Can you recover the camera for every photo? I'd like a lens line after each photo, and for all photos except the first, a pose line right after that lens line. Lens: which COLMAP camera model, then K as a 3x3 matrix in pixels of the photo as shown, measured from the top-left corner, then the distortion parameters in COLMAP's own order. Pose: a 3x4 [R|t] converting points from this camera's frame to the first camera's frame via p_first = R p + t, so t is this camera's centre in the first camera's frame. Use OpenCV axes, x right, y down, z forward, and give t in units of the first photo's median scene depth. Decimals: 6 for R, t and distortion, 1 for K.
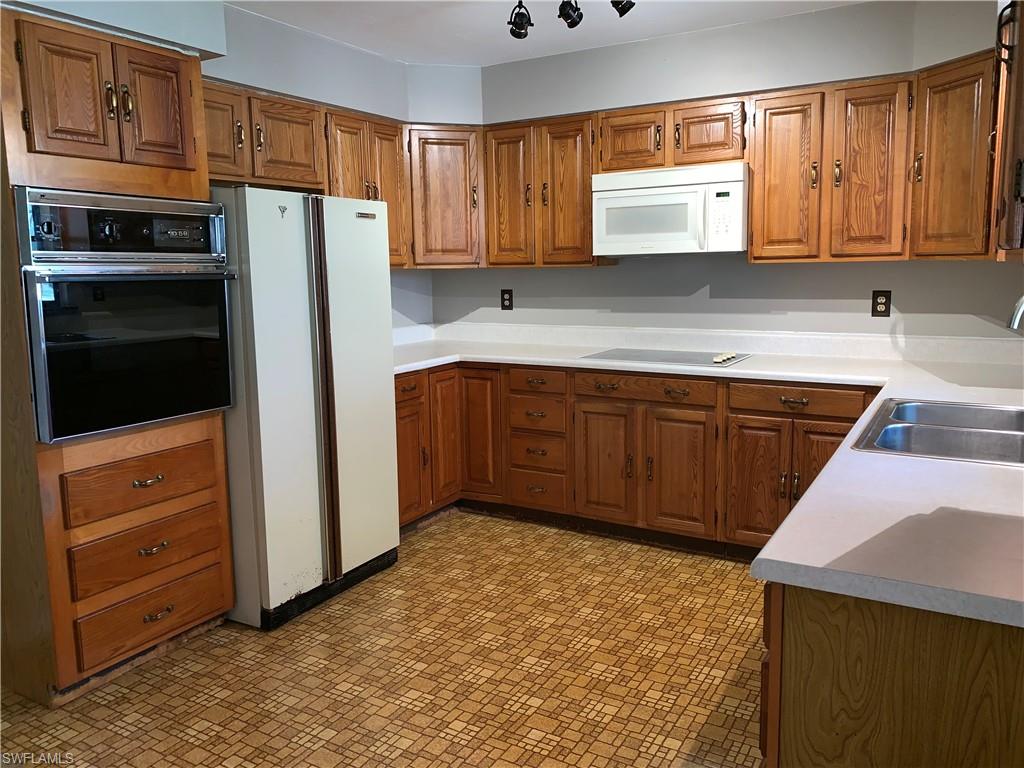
lens RADIAL K [[786.6, 0, 512.0], [0, 786.6, 384.0], [0, 0, 1]] dist [0.081588, -0.170740]
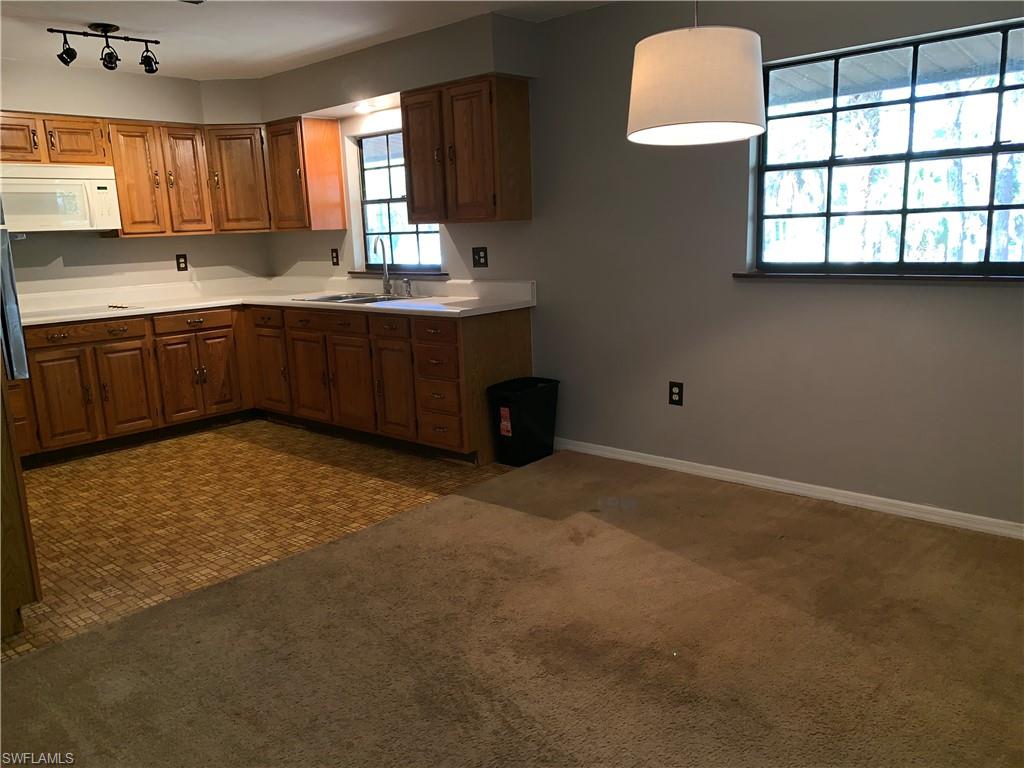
lens RADIAL K [[792.6, 0, 514.8], [0, 792.6, 377.9], [0, 0, 1]] dist [0.035618, -0.032101]
pose [[0.203238, -0.176341, 0.963119, -1.023627], [0.185376, 0.972788, 0.138993, 0.026880], [-0.961421, 0.150290, 0.230397, 0.021364]]
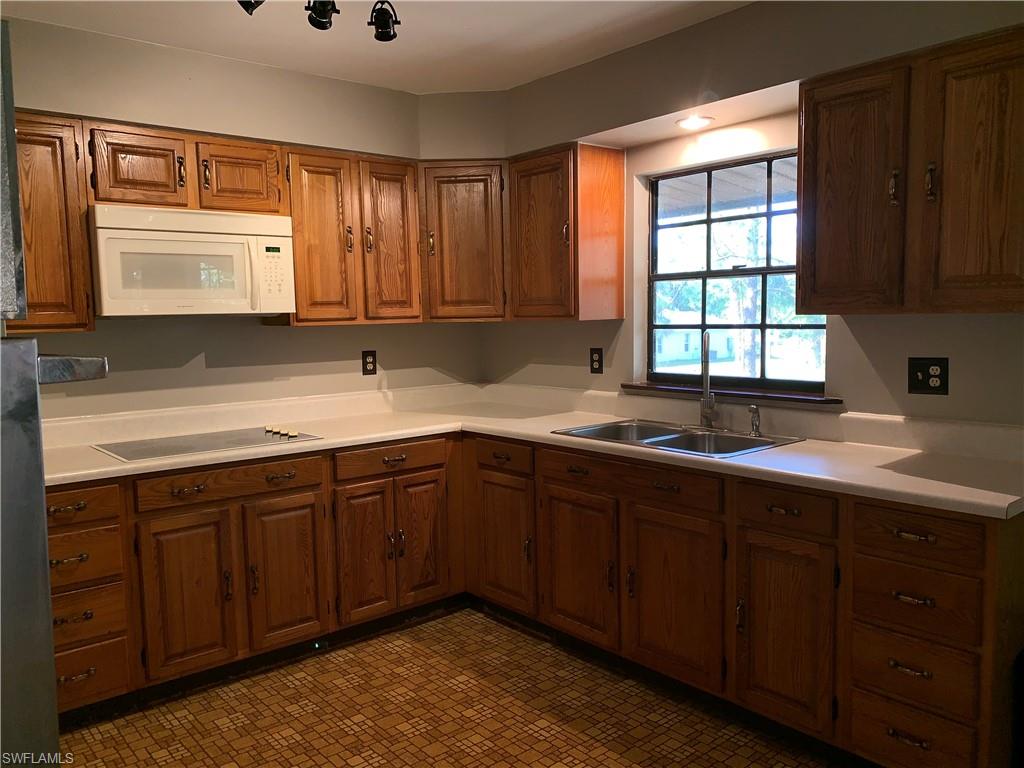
lens RADIAL K [[786.6, 0, 512.0], [0, 786.6, 384.0], [0, 0, 1]] dist [0.081588, -0.170740]
pose [[0.332005, -0.073027, 0.940447, -0.504091], [0.158408, 0.987156, 0.020732, -0.066508], [-0.929882, 0.142091, 0.339309, 0.474849]]
